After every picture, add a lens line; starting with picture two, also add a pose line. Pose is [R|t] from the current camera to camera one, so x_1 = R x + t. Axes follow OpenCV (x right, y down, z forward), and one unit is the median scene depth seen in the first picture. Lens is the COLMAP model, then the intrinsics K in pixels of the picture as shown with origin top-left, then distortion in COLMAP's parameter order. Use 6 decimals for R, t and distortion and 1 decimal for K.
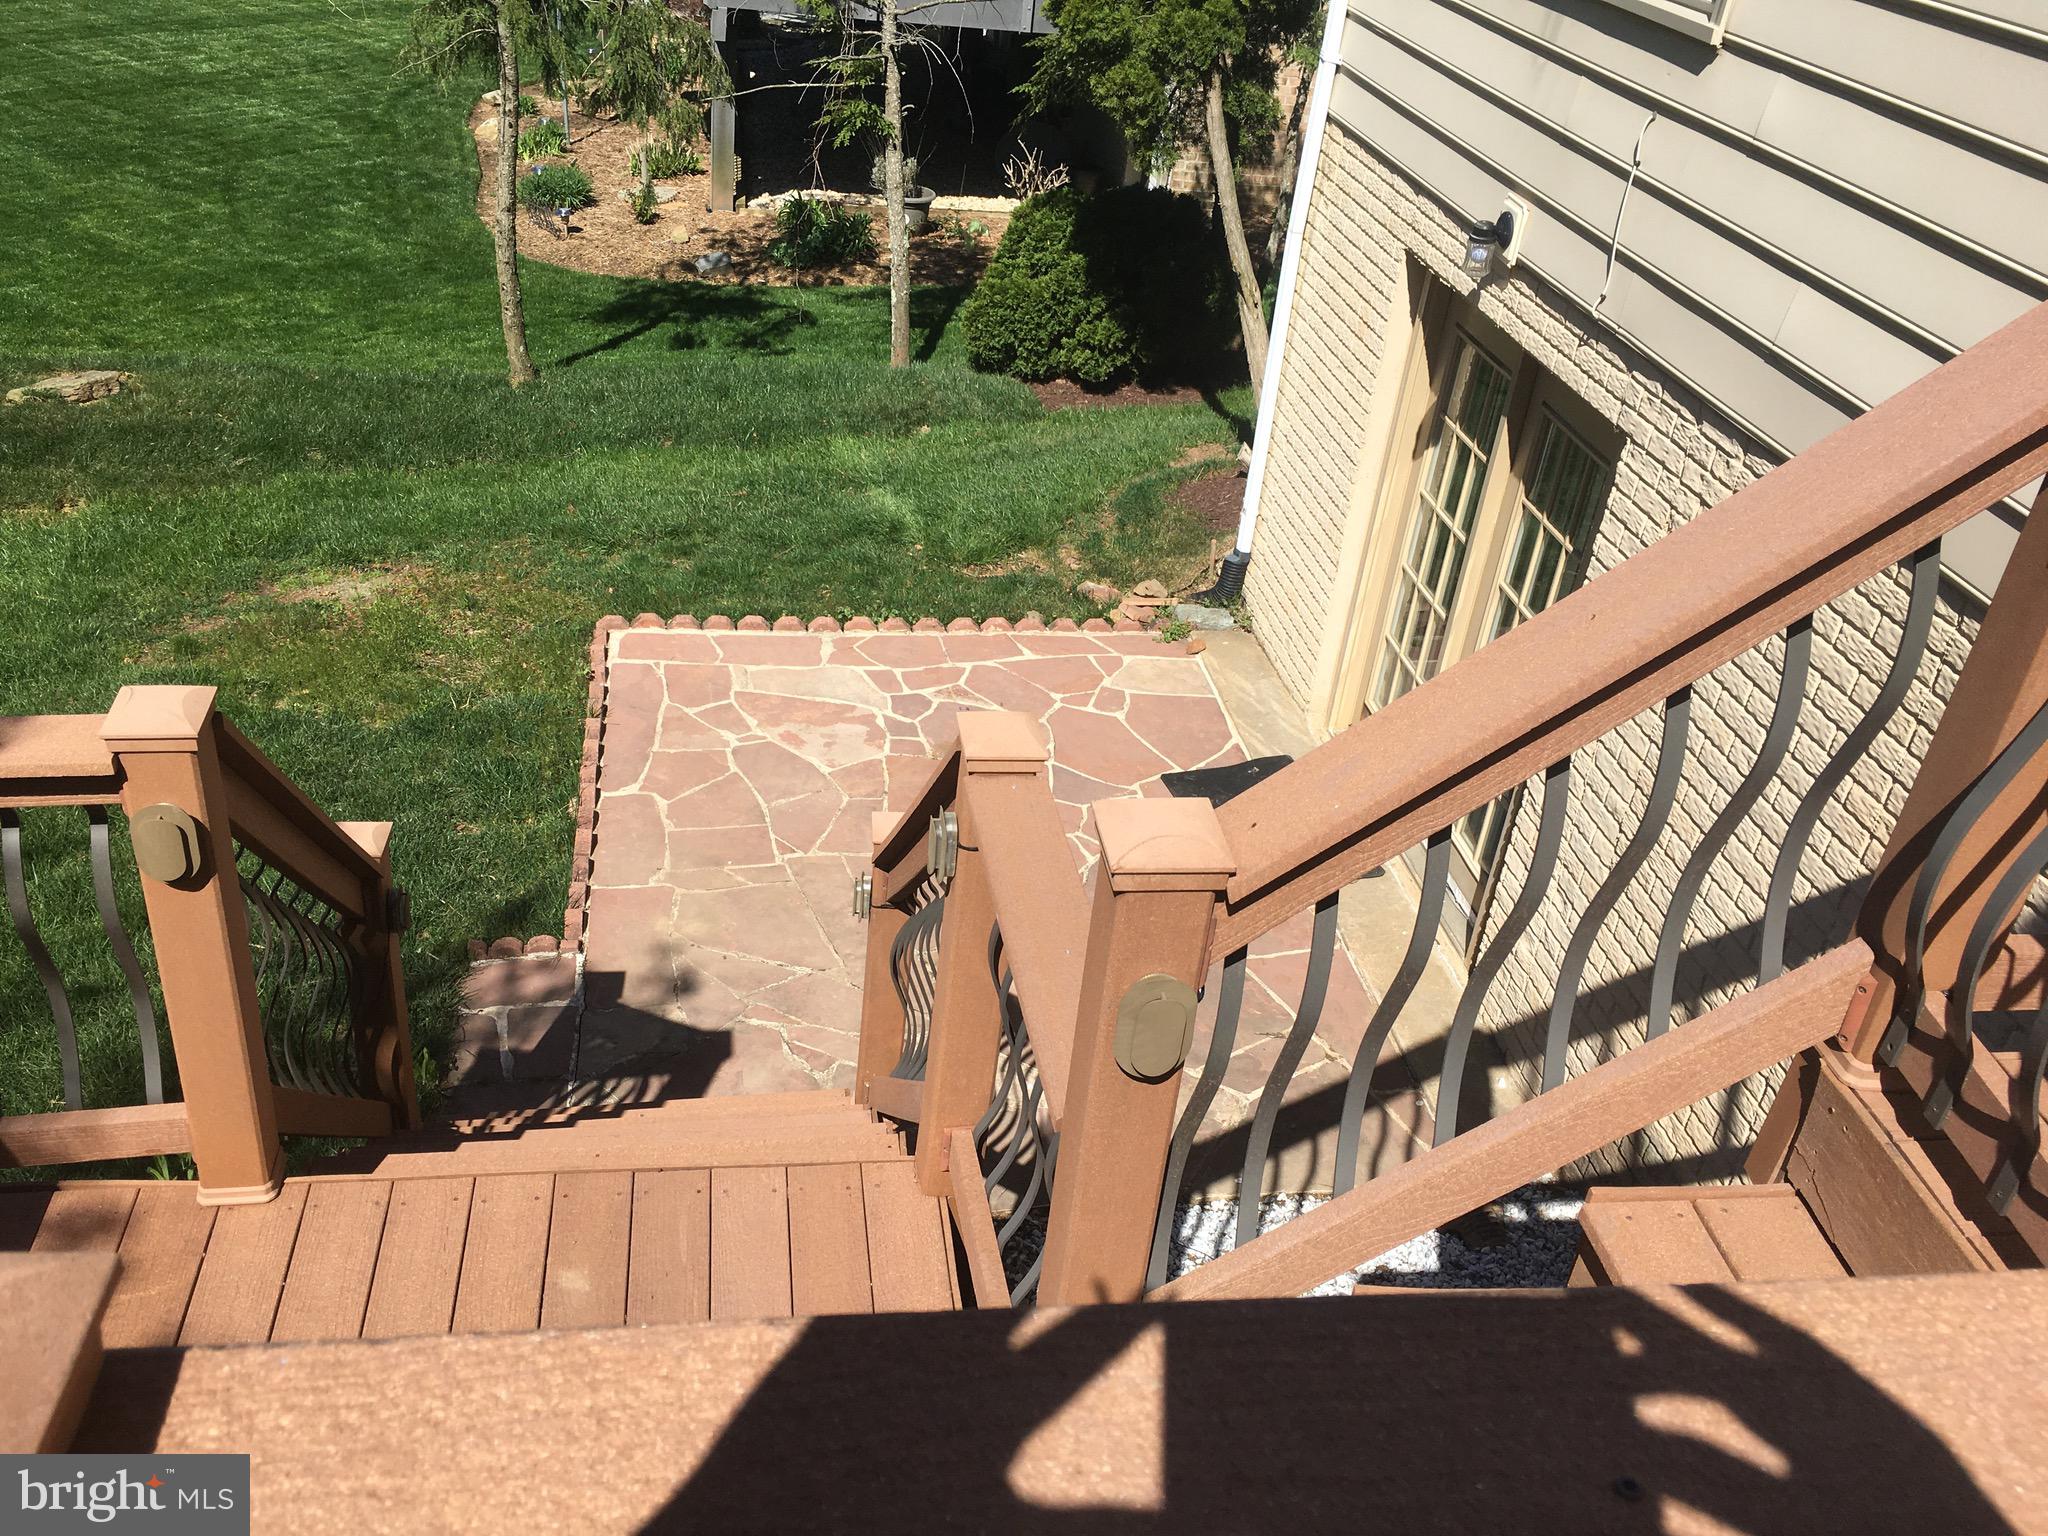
lens RADIAL K [[1766.1, 0, 1024.0], [0, 1766.1, 768.0], [0, 0, 1]] dist [0.075805, -0.093188]
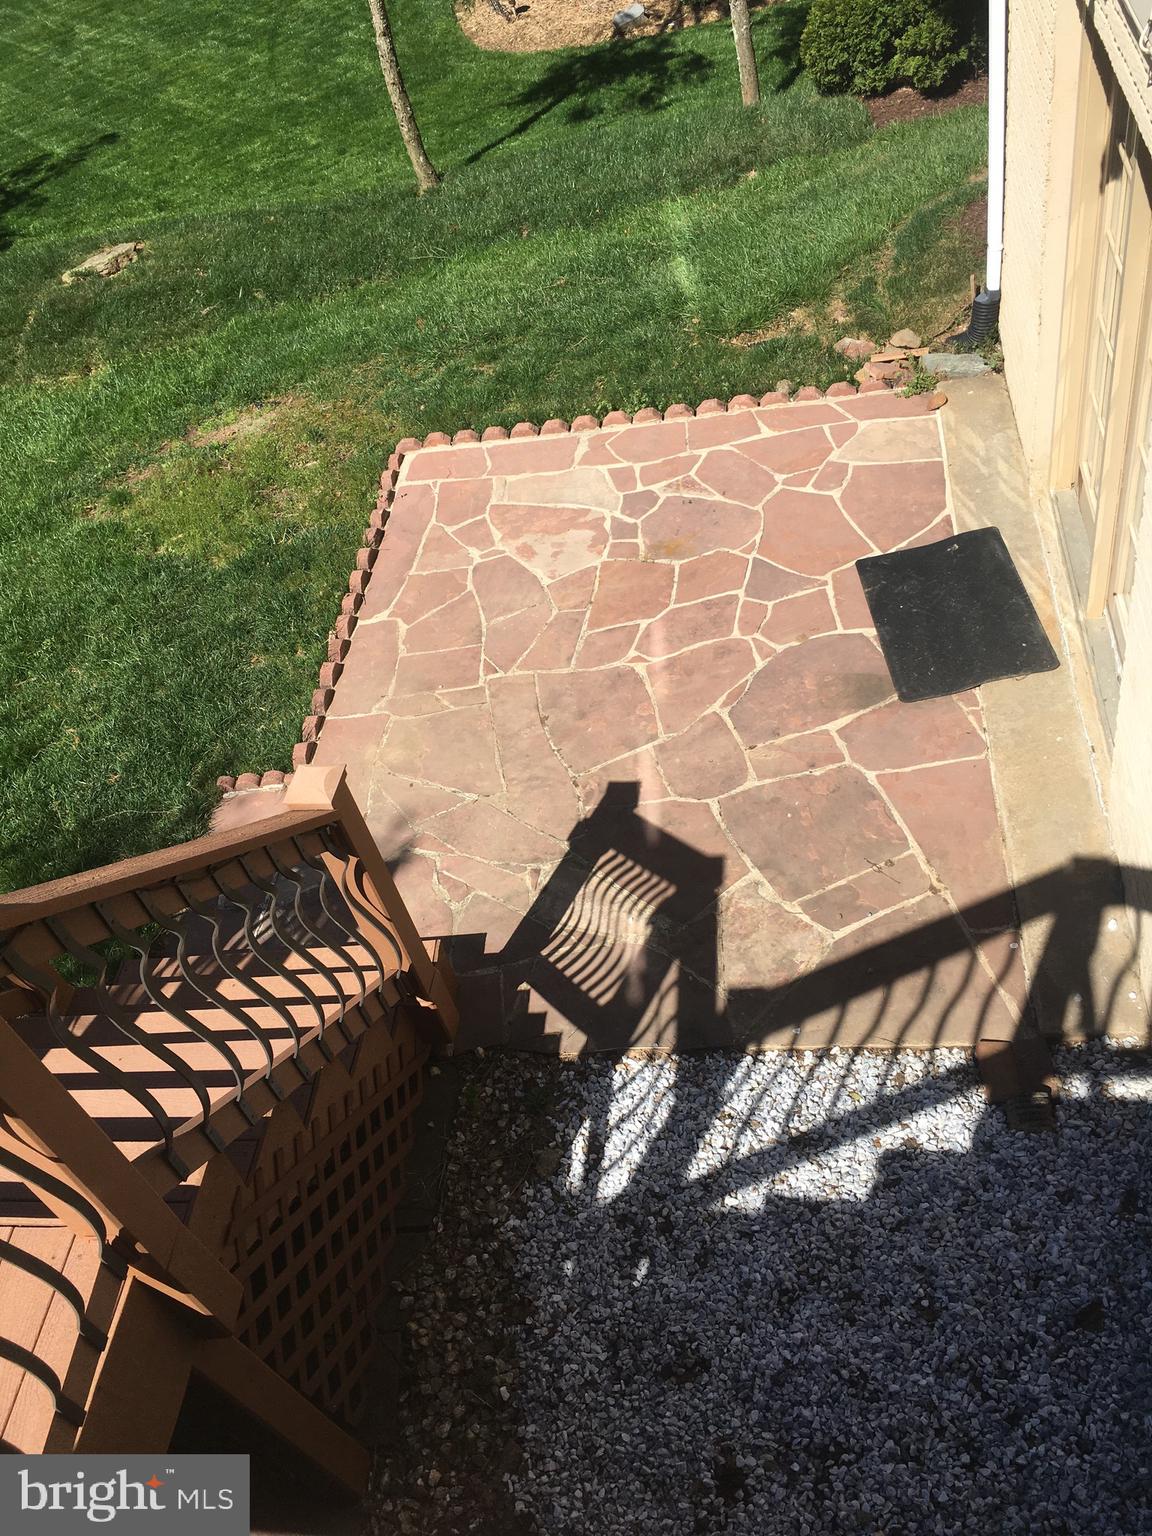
lens RADIAL K [[1324.6, 0, 576.0], [0, 1324.6, 768.0], [0, 0, 1]] dist [0.075805, -0.093188]
pose [[0.923719, -0.008305, -0.382981, 0.201981], [0.112282, 0.961724, 0.249958, -0.083570], [0.366246, -0.273893, 0.889295, 0.202696]]
